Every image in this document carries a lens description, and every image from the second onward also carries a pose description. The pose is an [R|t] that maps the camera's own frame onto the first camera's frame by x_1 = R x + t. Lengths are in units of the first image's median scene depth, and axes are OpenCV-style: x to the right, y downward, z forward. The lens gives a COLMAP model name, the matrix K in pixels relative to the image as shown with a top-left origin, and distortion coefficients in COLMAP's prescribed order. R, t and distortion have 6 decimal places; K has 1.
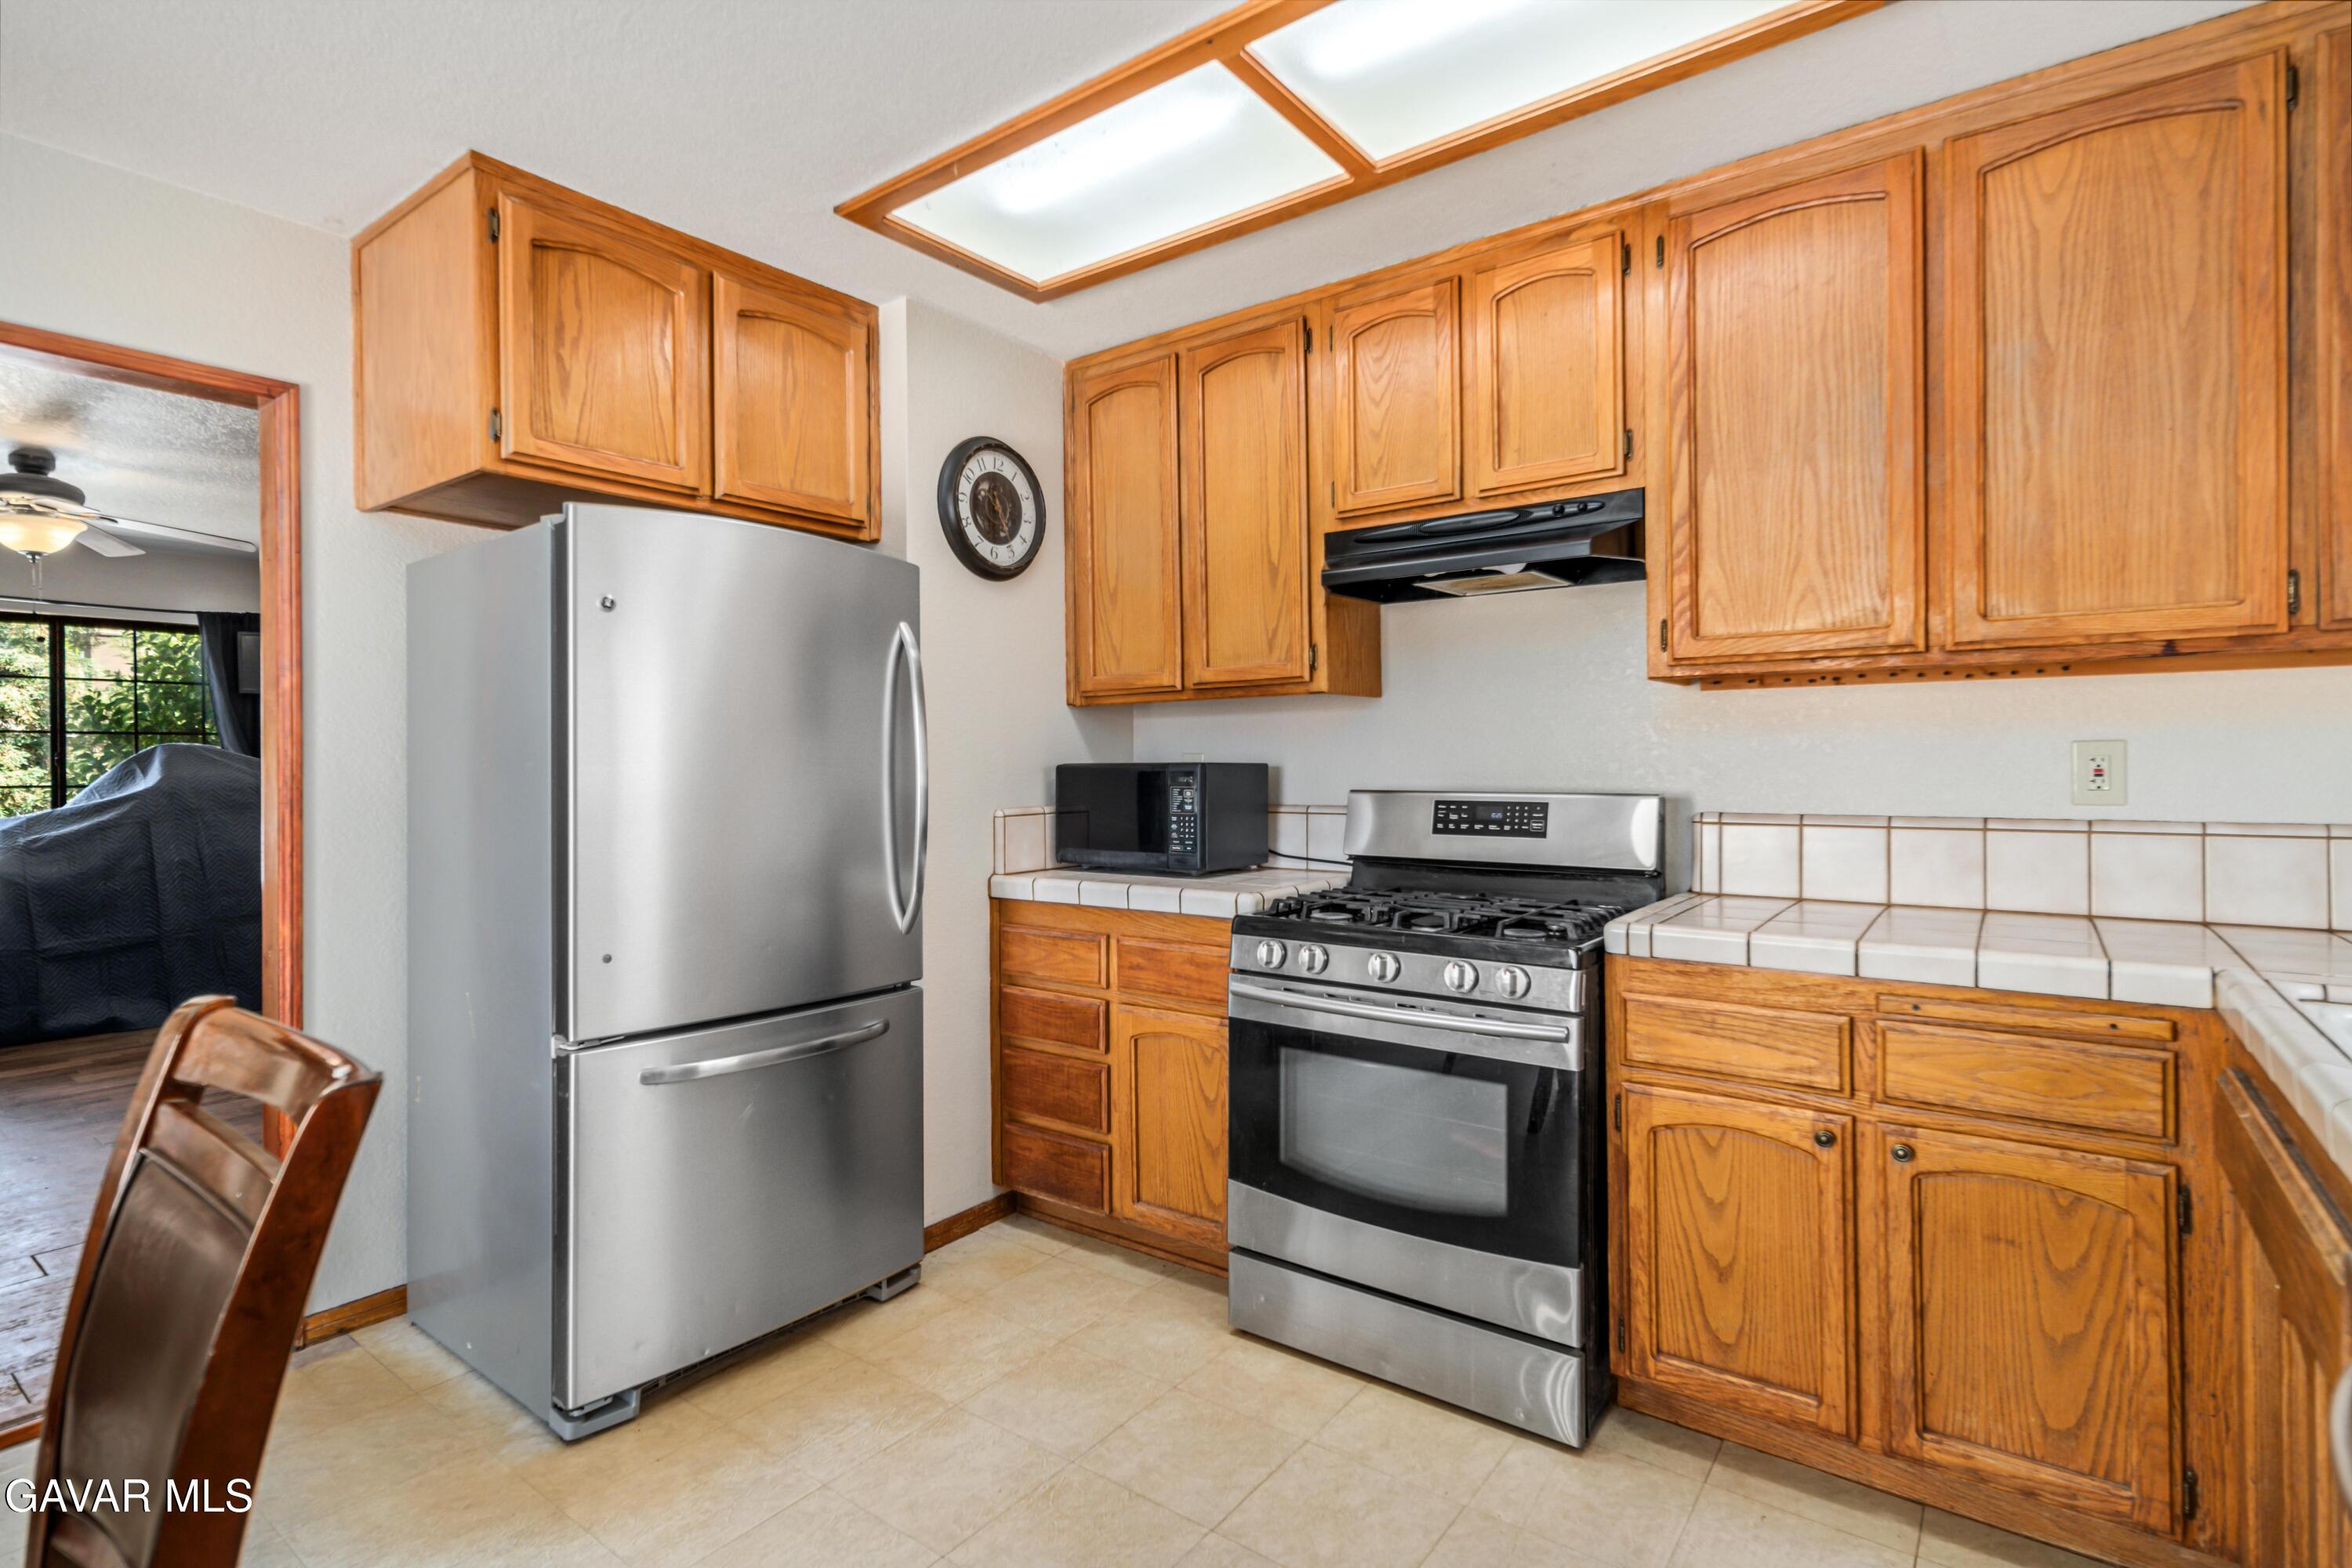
lens RADIAL K [[1143.8, 0, 1170.6], [0, 1143.8, 738.6], [0, 0, 1]] dist [0.002121, 0.001252]
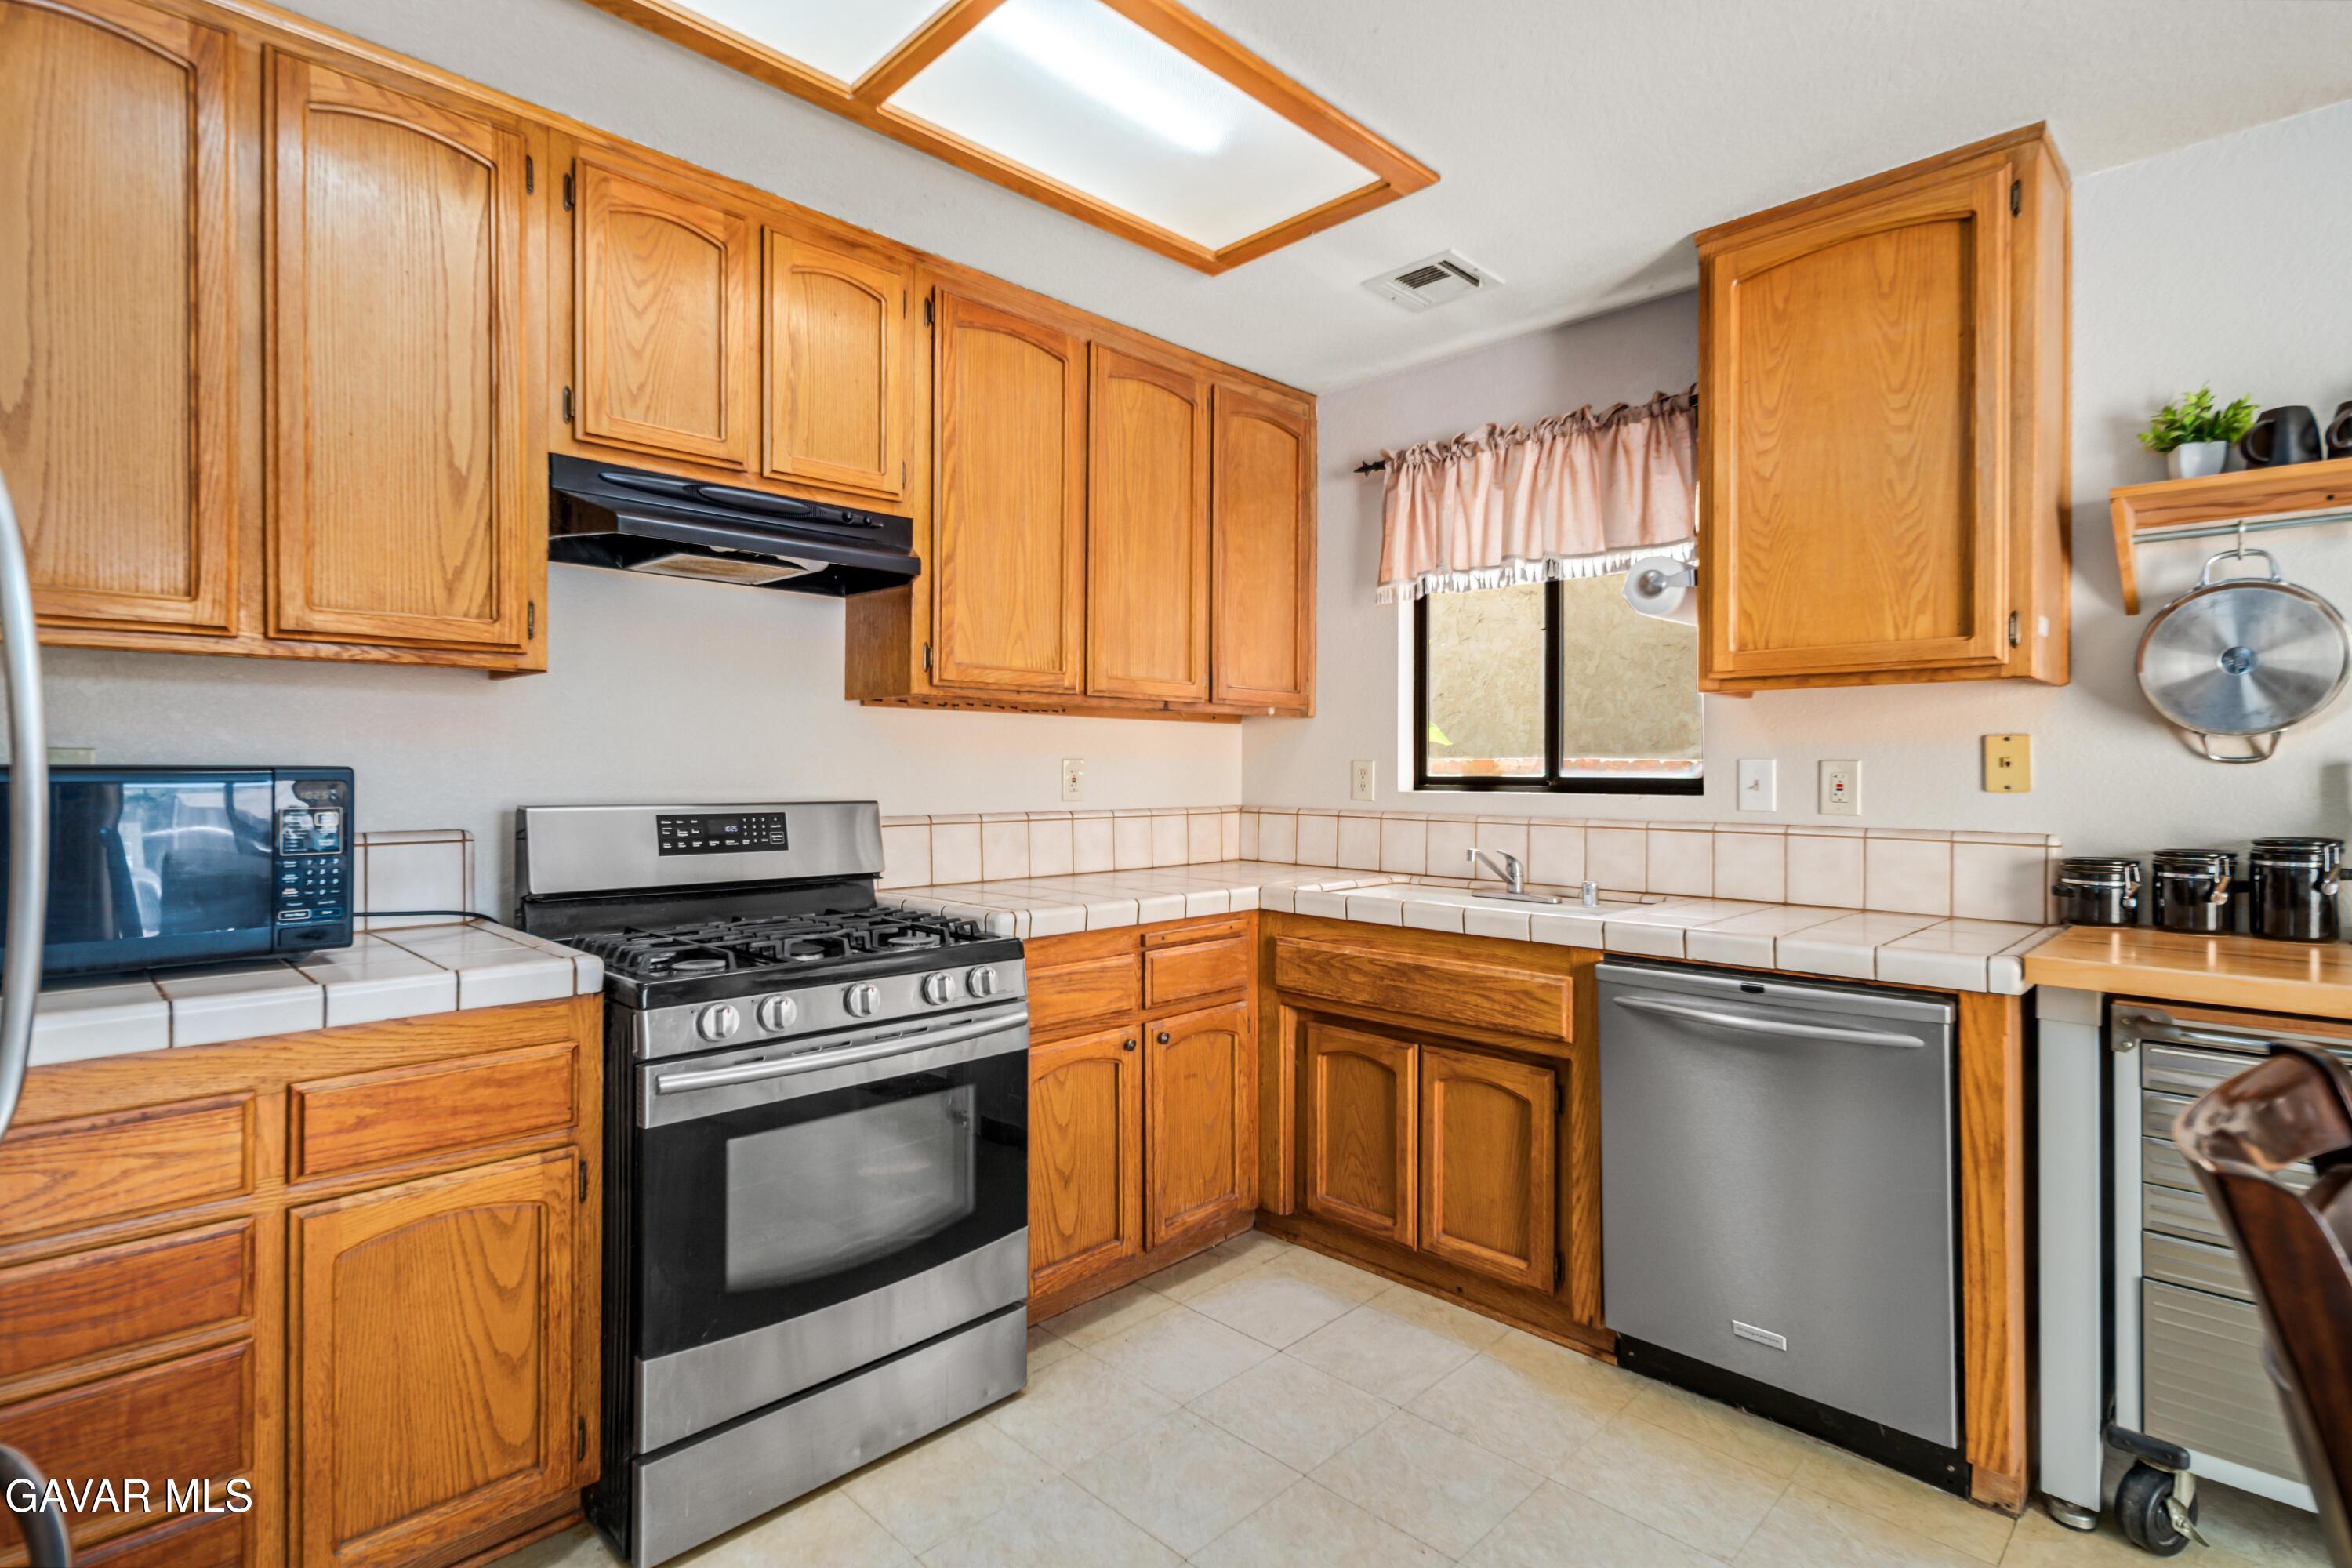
lens RADIAL K [[1134.5, 0, 1164.0], [0, 1134.5, 744.1], [0, 0, 1]] dist [0.001969, 0.000219]
pose [[0.138873, 0.030670, 0.989835, -0.675205], [-0.025228, 0.999306, -0.027424, 0.020174], [-0.989989, -0.021163, 0.139551, 0.665310]]
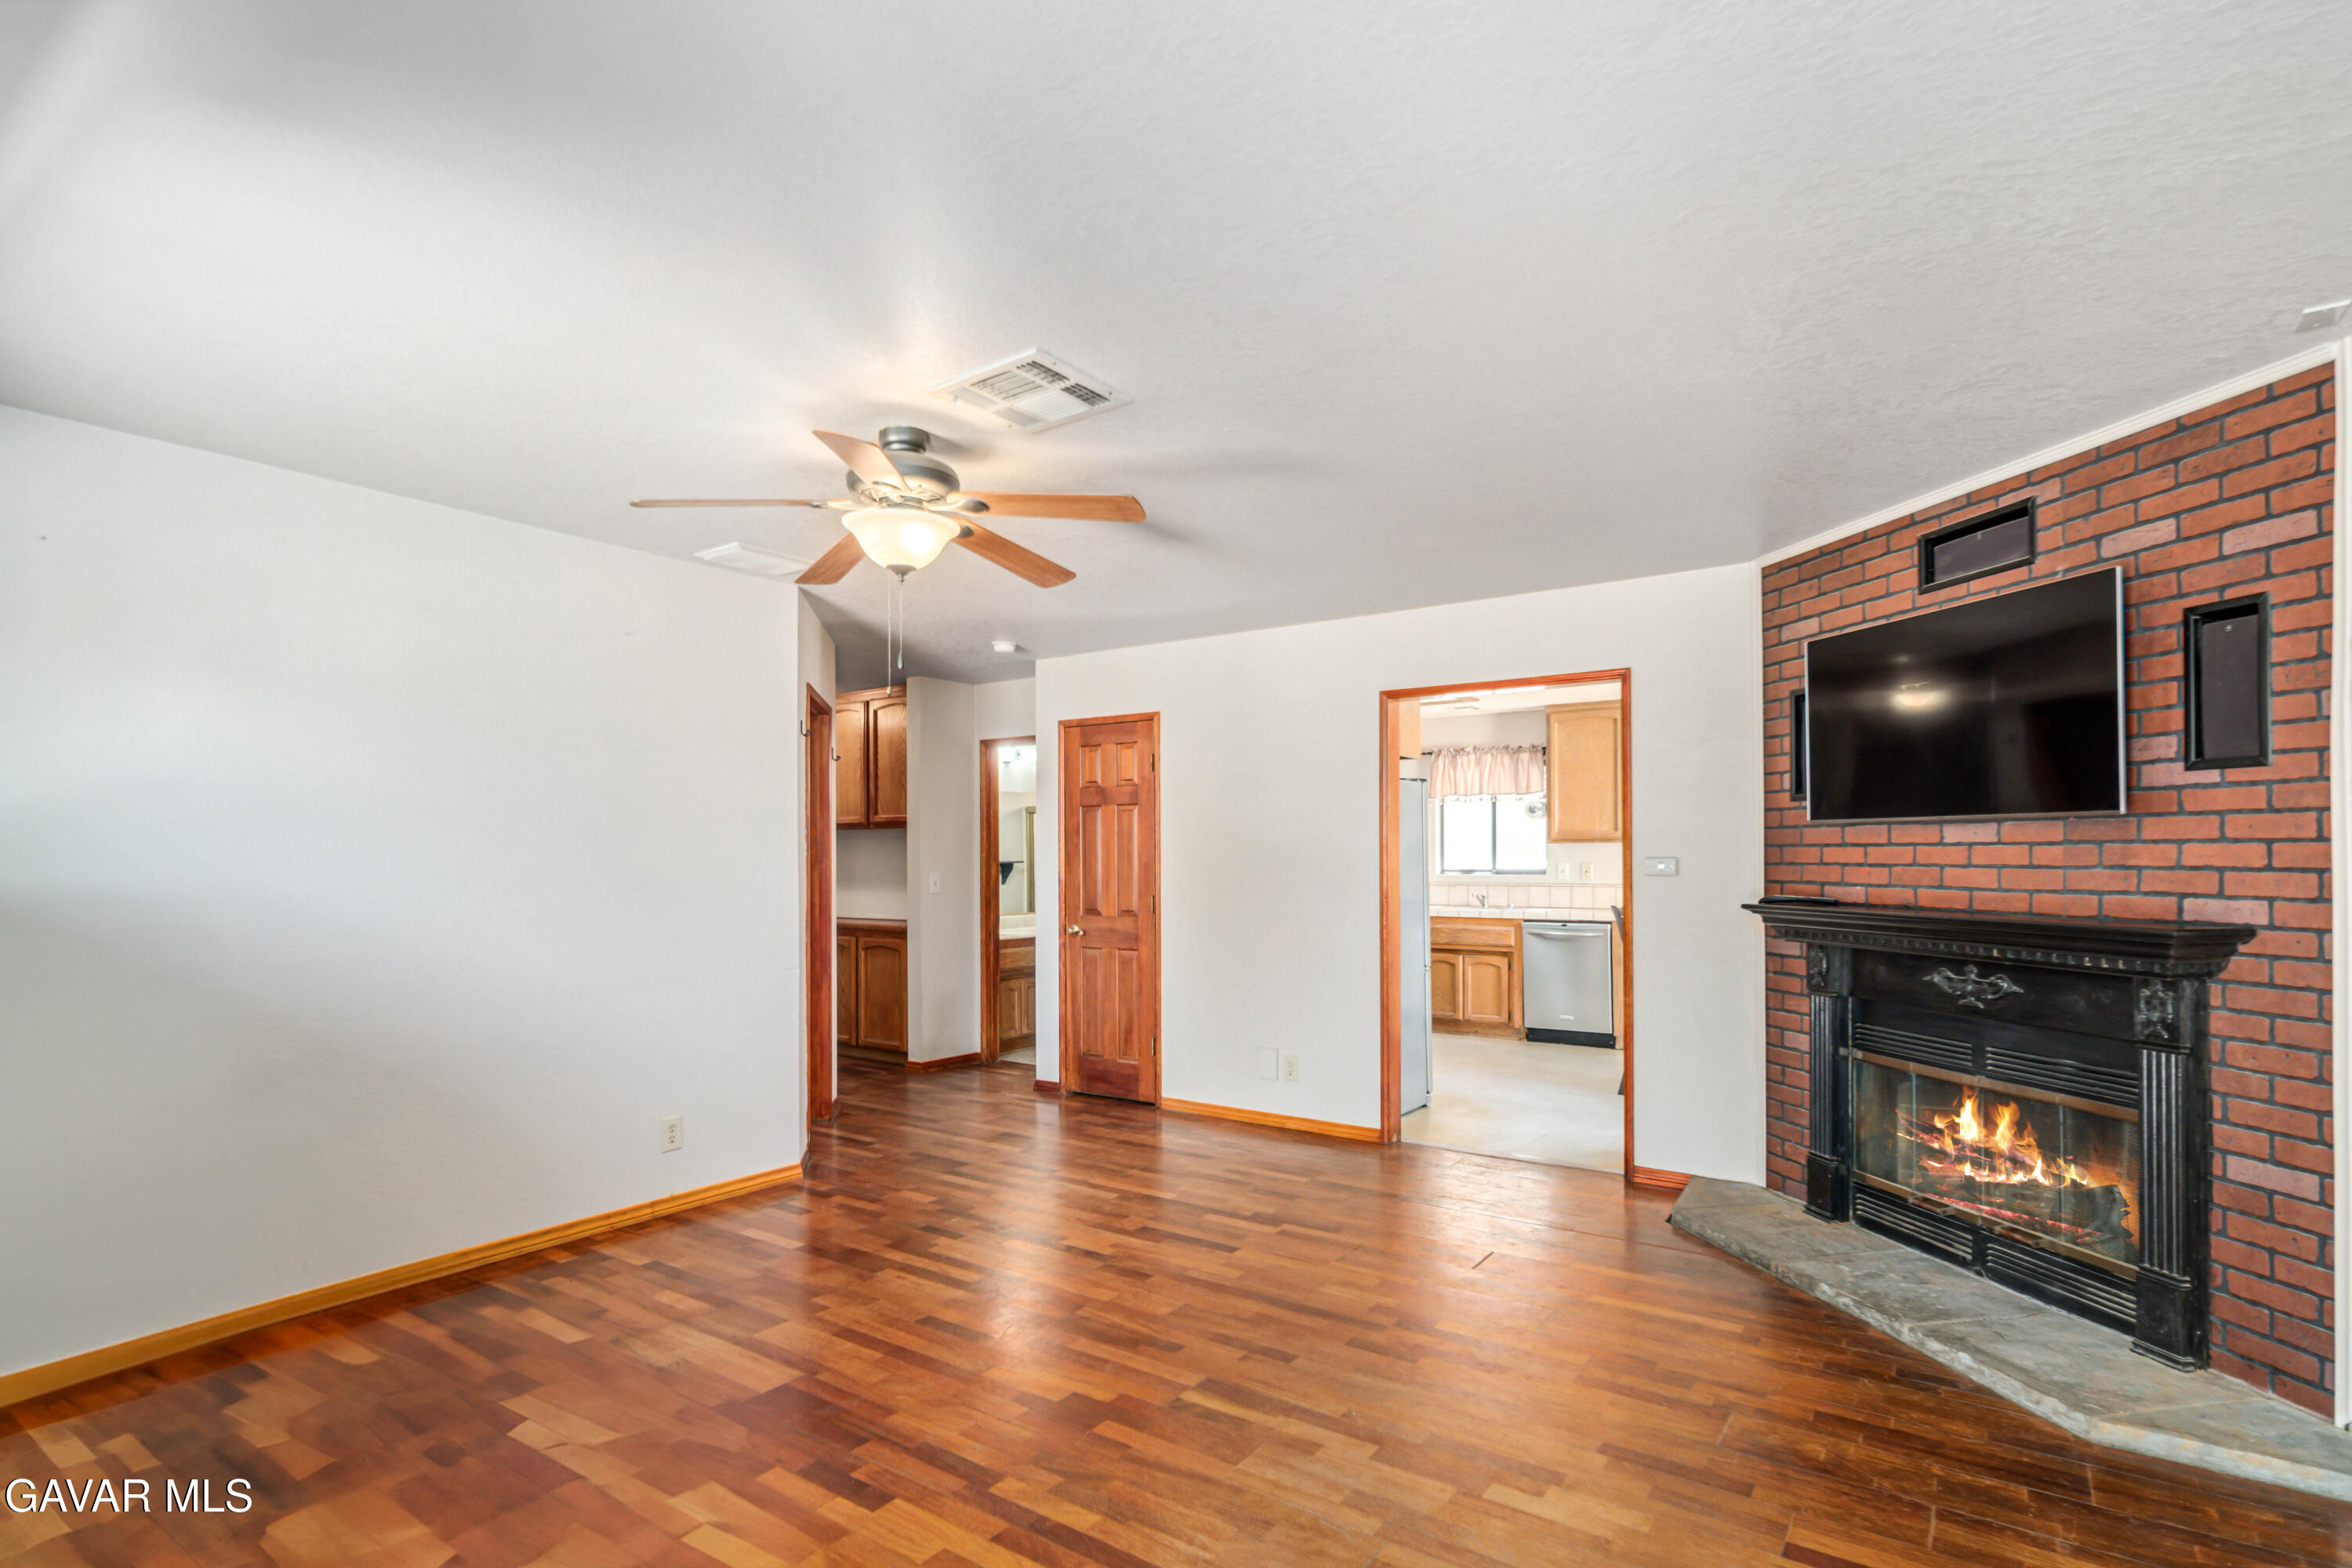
lens RADIAL K [[1128.0, 0, 1173.7], [0, 1128.0, 860.2], [0, 0, 1]] dist [0.001650, 0.000150]
pose [[-0.031836, 0.012989, 0.999409, -3.160208], [-0.016759, 0.999768, -0.013528, 0.051364], [-0.999353, -0.017180, -0.031611, 1.644130]]
